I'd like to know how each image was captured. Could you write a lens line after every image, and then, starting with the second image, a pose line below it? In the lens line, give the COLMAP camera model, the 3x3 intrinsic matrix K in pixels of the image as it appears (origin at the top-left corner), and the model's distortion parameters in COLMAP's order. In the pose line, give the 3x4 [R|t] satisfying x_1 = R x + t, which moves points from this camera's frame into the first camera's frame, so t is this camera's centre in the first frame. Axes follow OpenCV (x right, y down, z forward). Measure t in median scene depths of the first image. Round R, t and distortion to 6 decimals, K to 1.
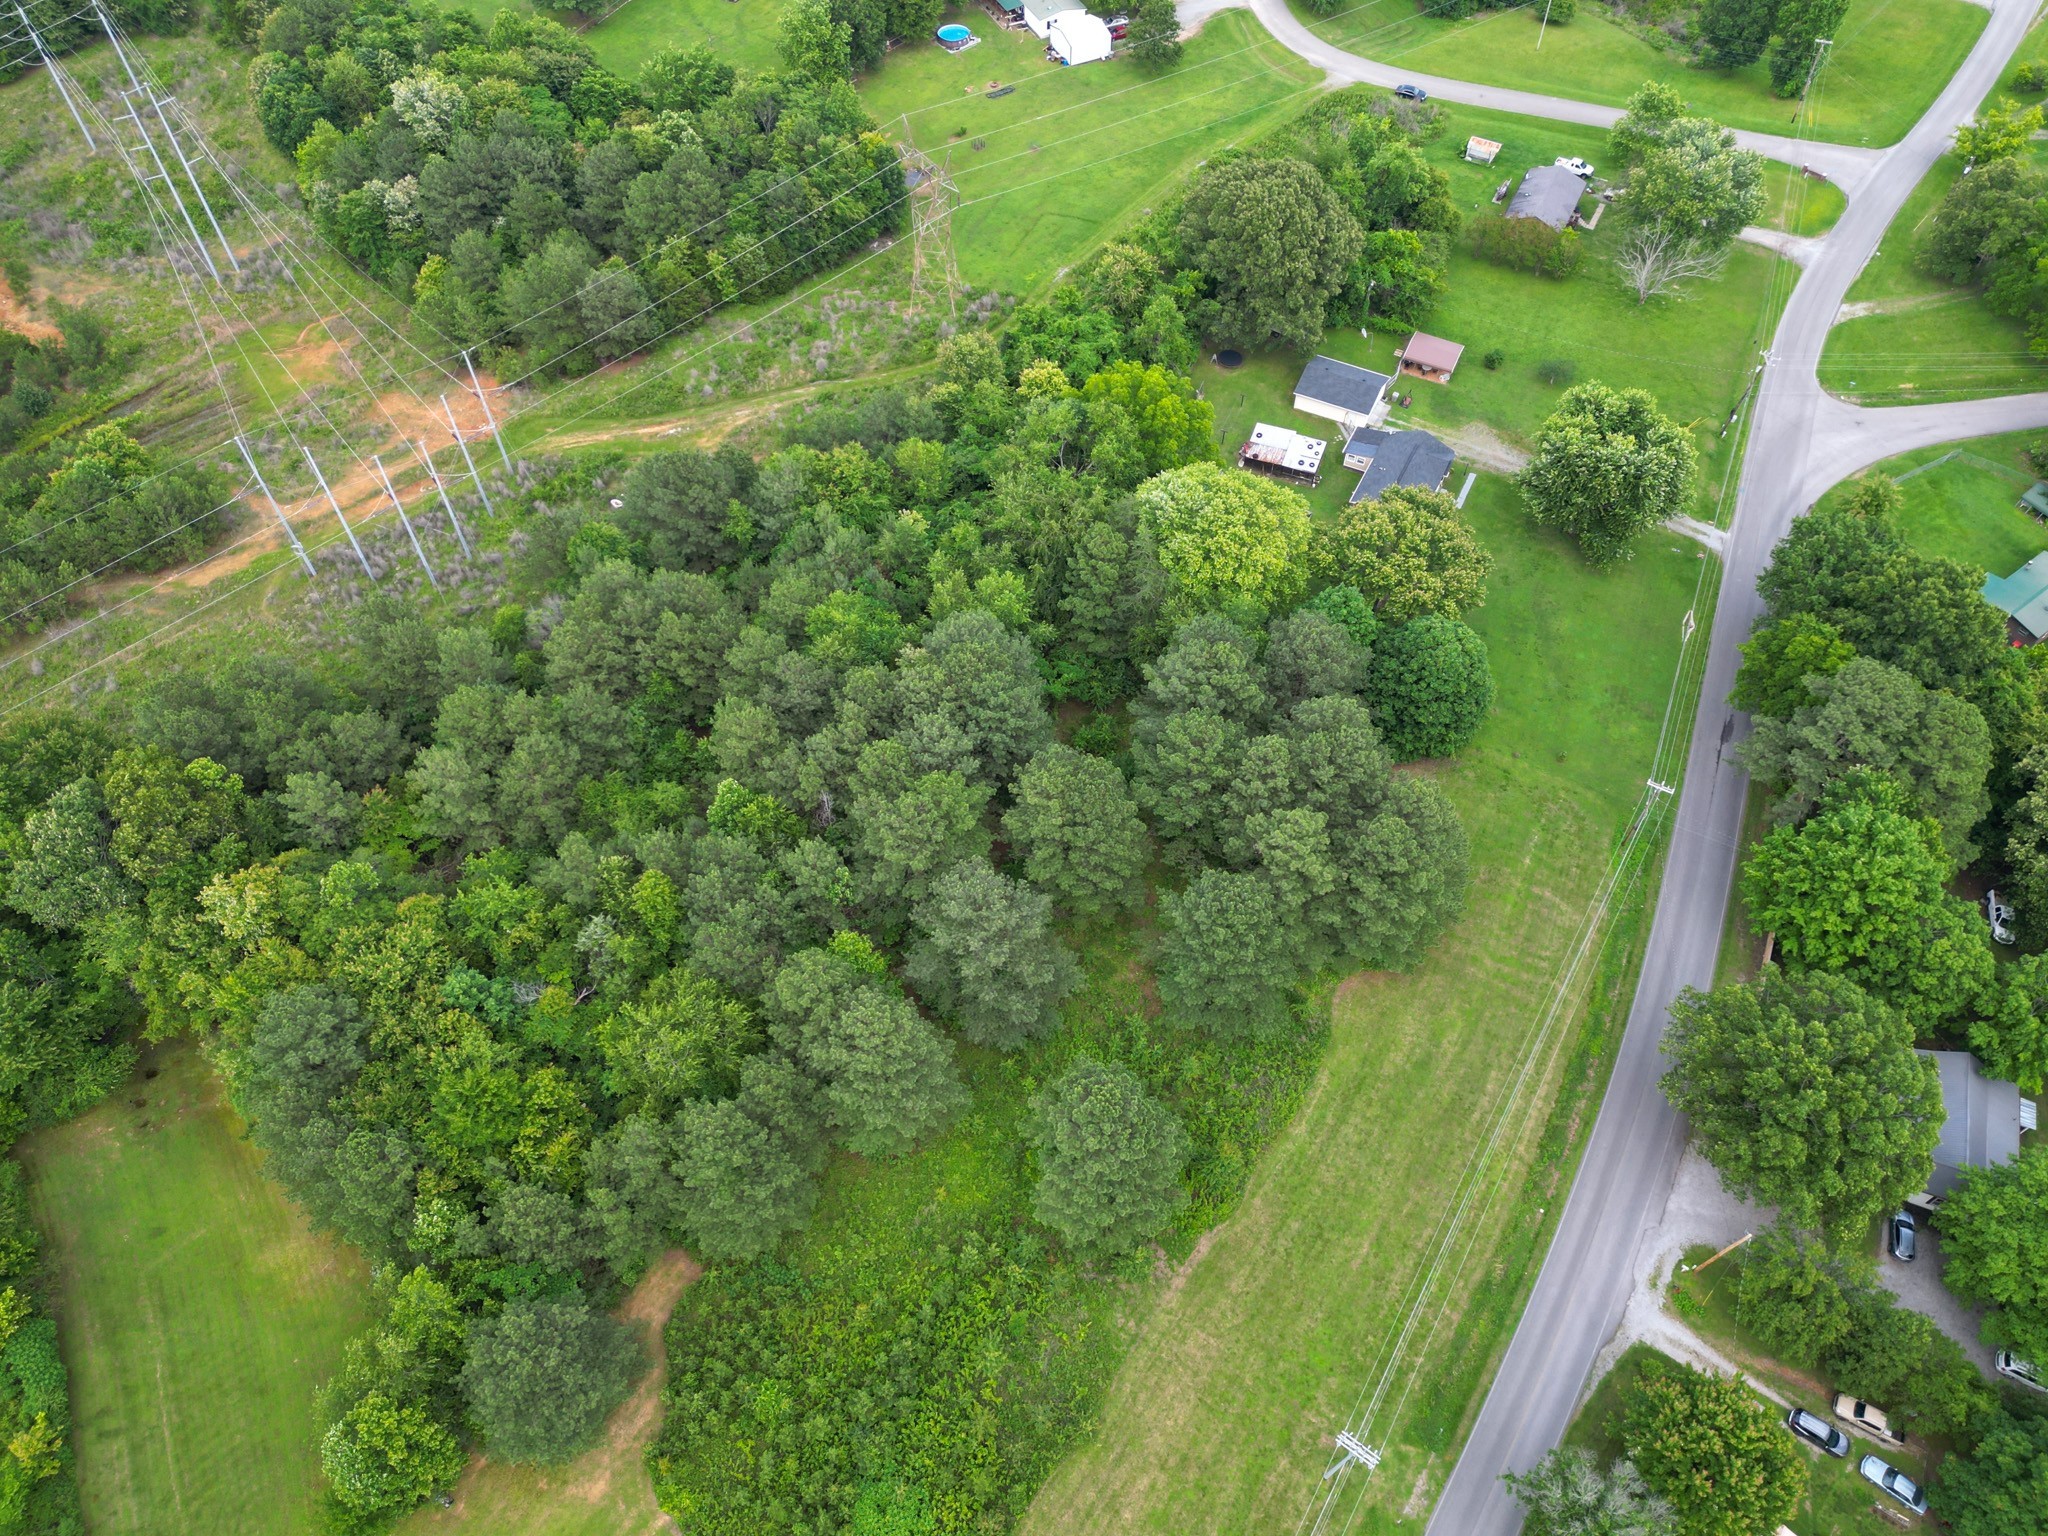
lens RADIAL K [[1474.8, 0, 1020.4], [0, 1474.8, 762.0], [0, 0, 1]] dist [0.072581, -0.066697]
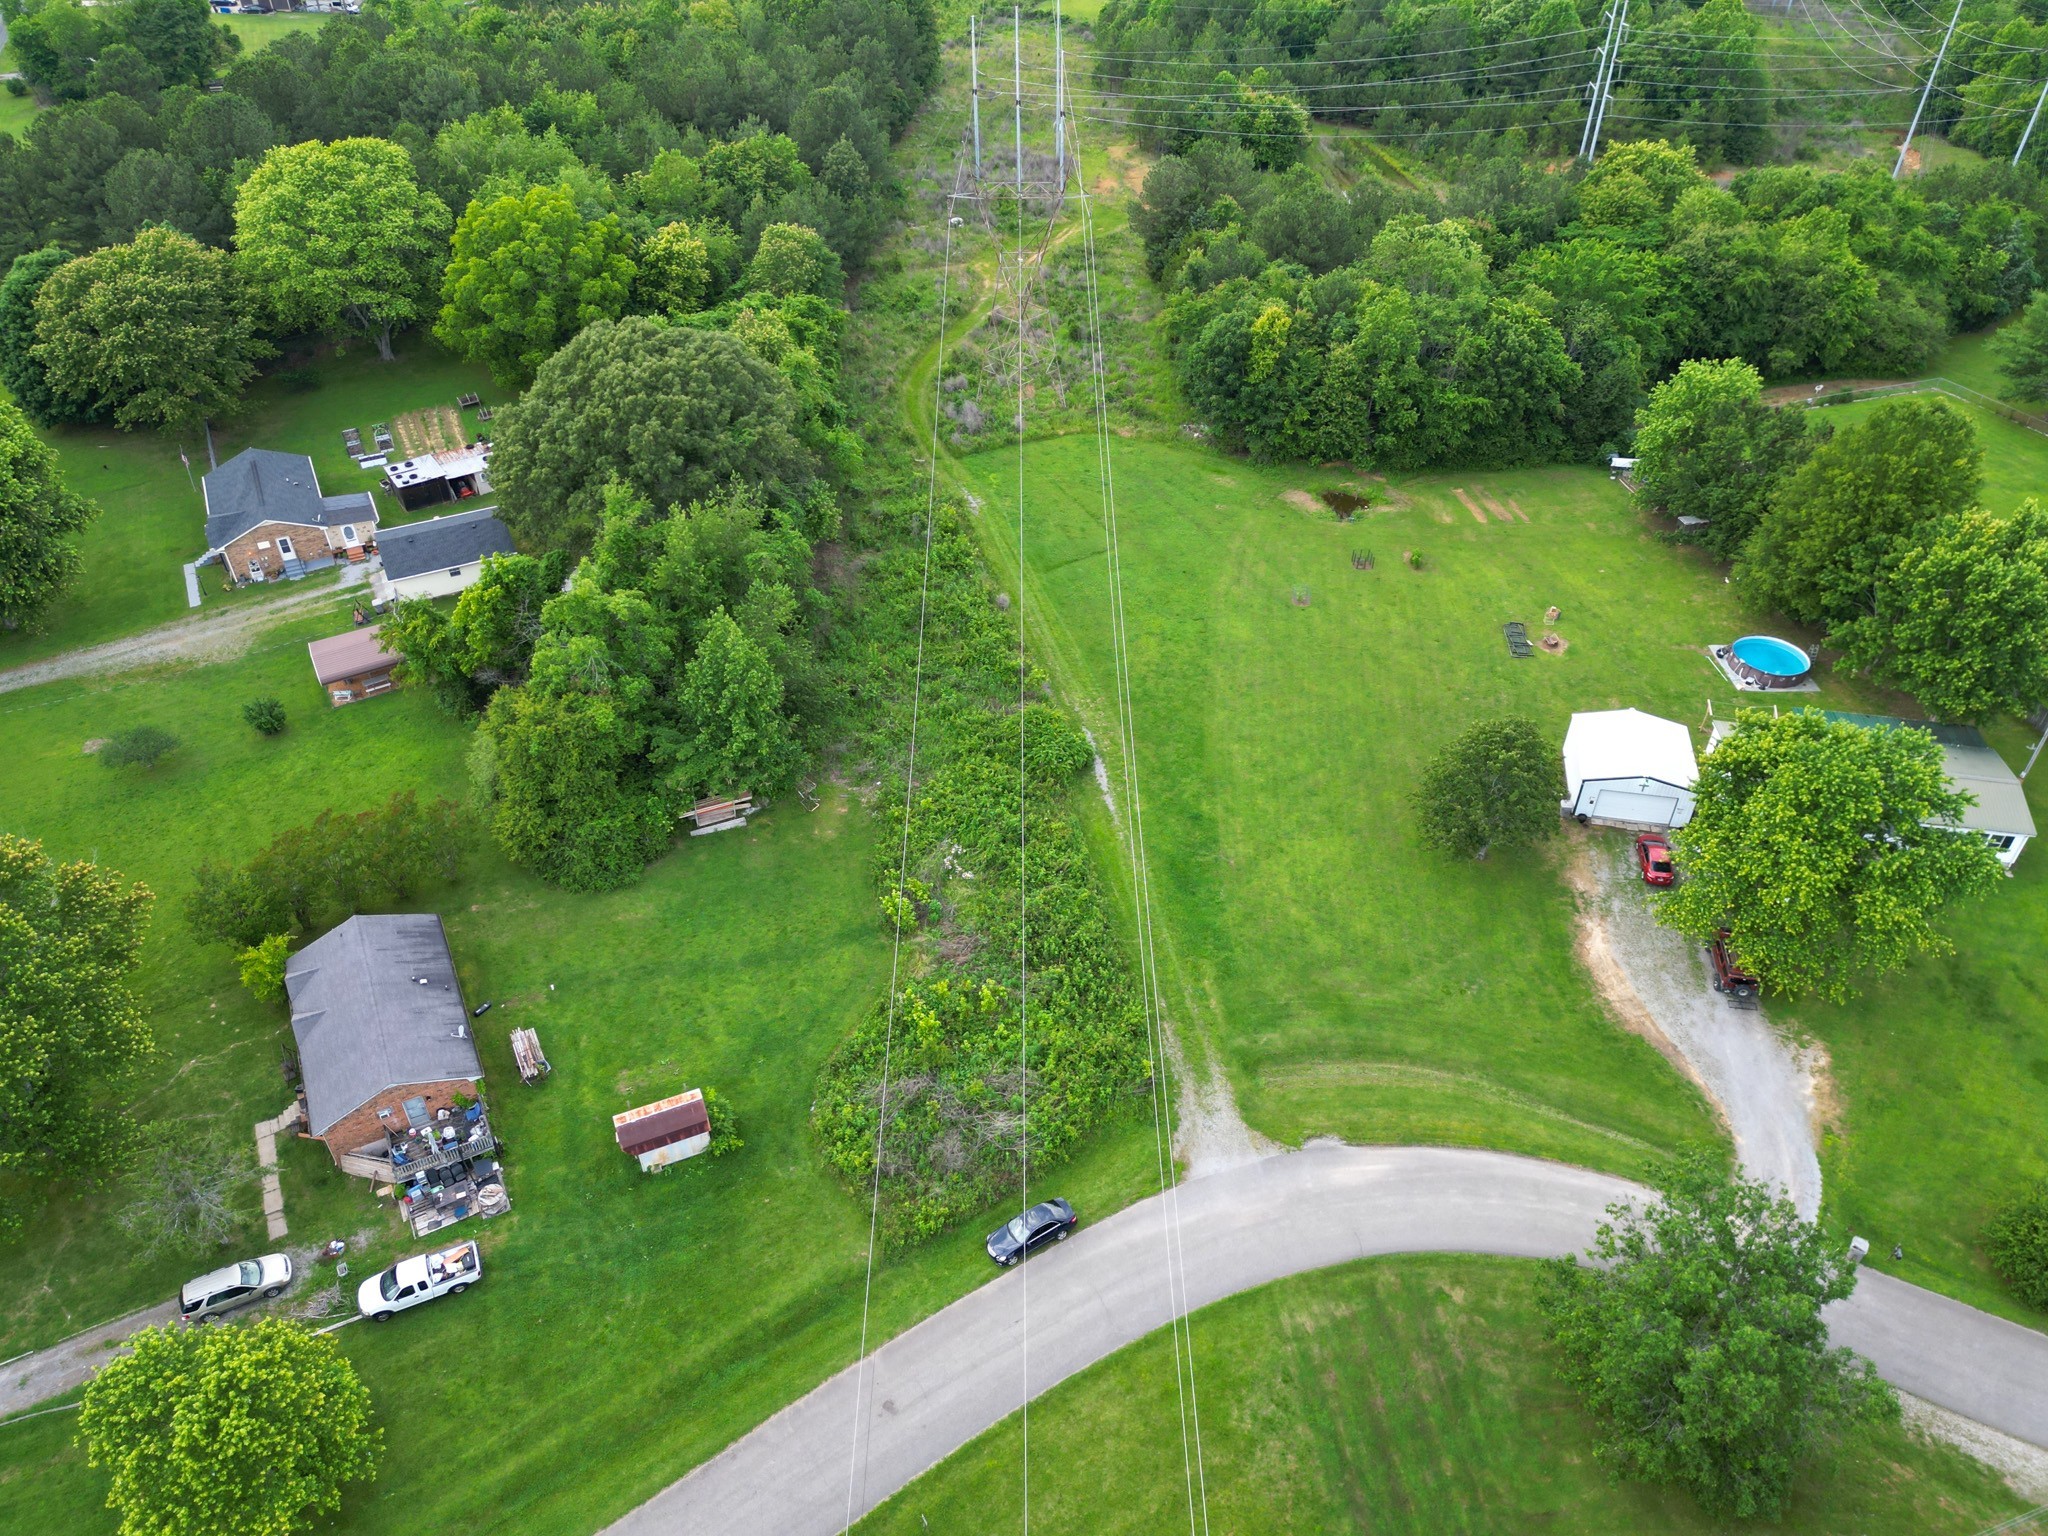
lens RADIAL K [[1474.8, 0, 1018.2], [0, 1474.8, 759.9], [0, 0, 1]] dist [0.072581, -0.066697]
pose [[-0.597657, 0.509558, -0.618997, 0.531574], [-0.642195, 0.157962, 0.750090, -0.909542], [0.479991, 0.845813, 0.232828, 1.081302]]
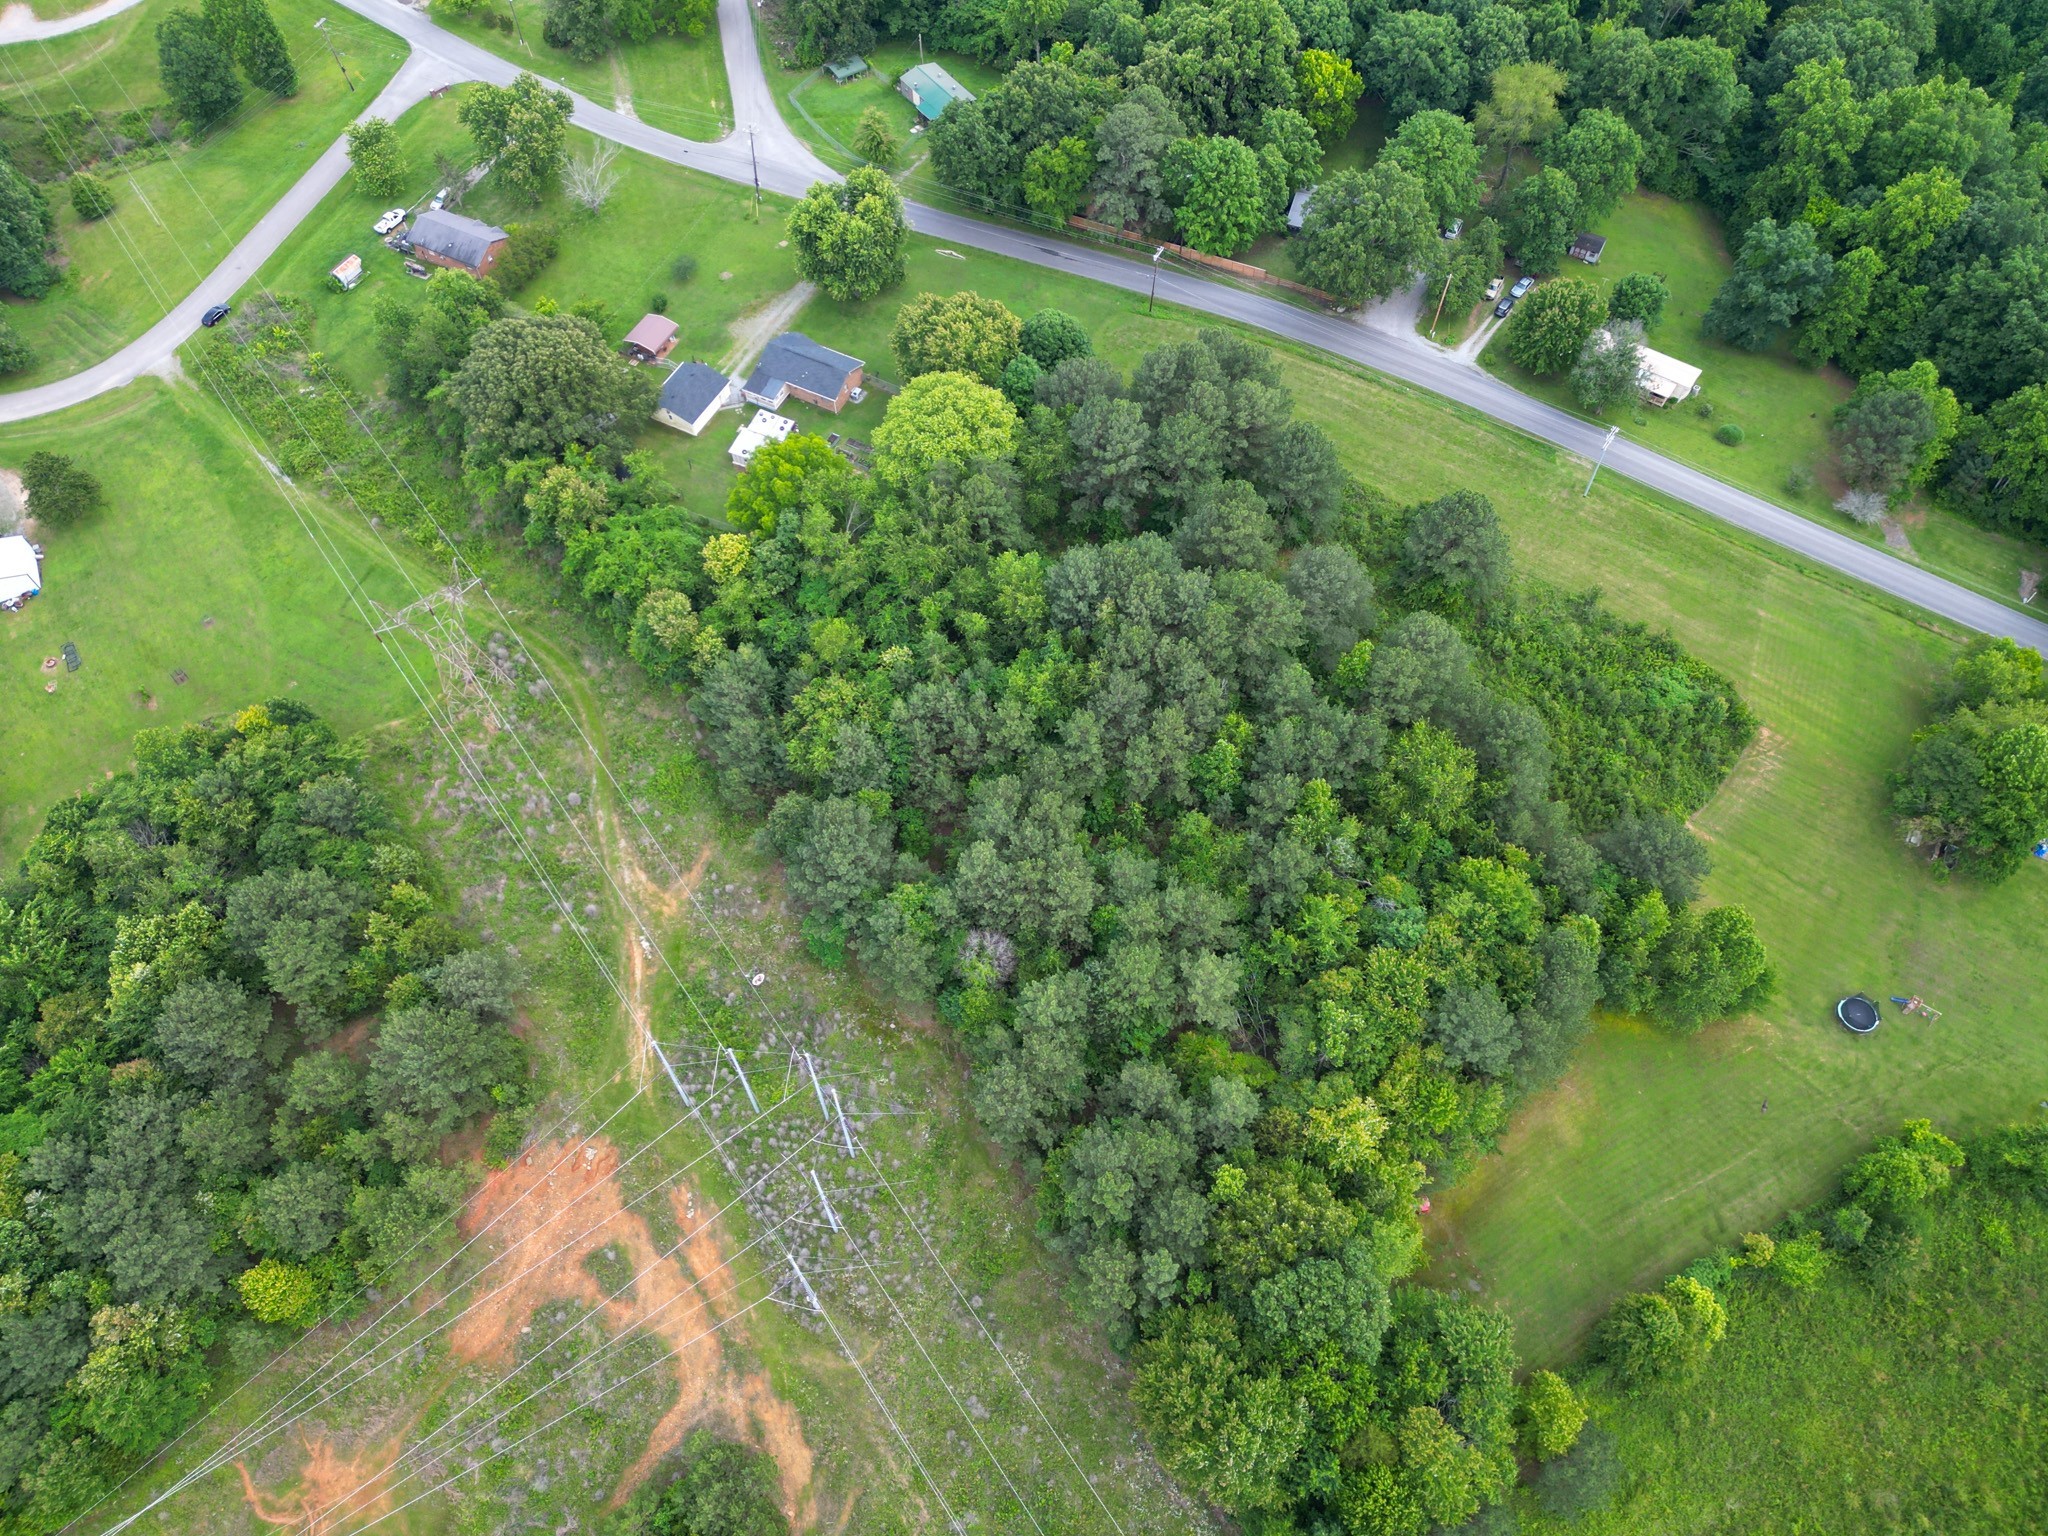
lens RADIAL K [[1474.8, 0, 1027.0], [0, 1474.8, 760.9], [0, 0, 1]] dist [0.072581, -0.066697]
pose [[0.000600, -0.846757, 0.531979, -0.641606], [0.809641, 0.312643, 0.496725, -0.535424], [-0.586925, 0.430414, 0.685757, 0.198880]]
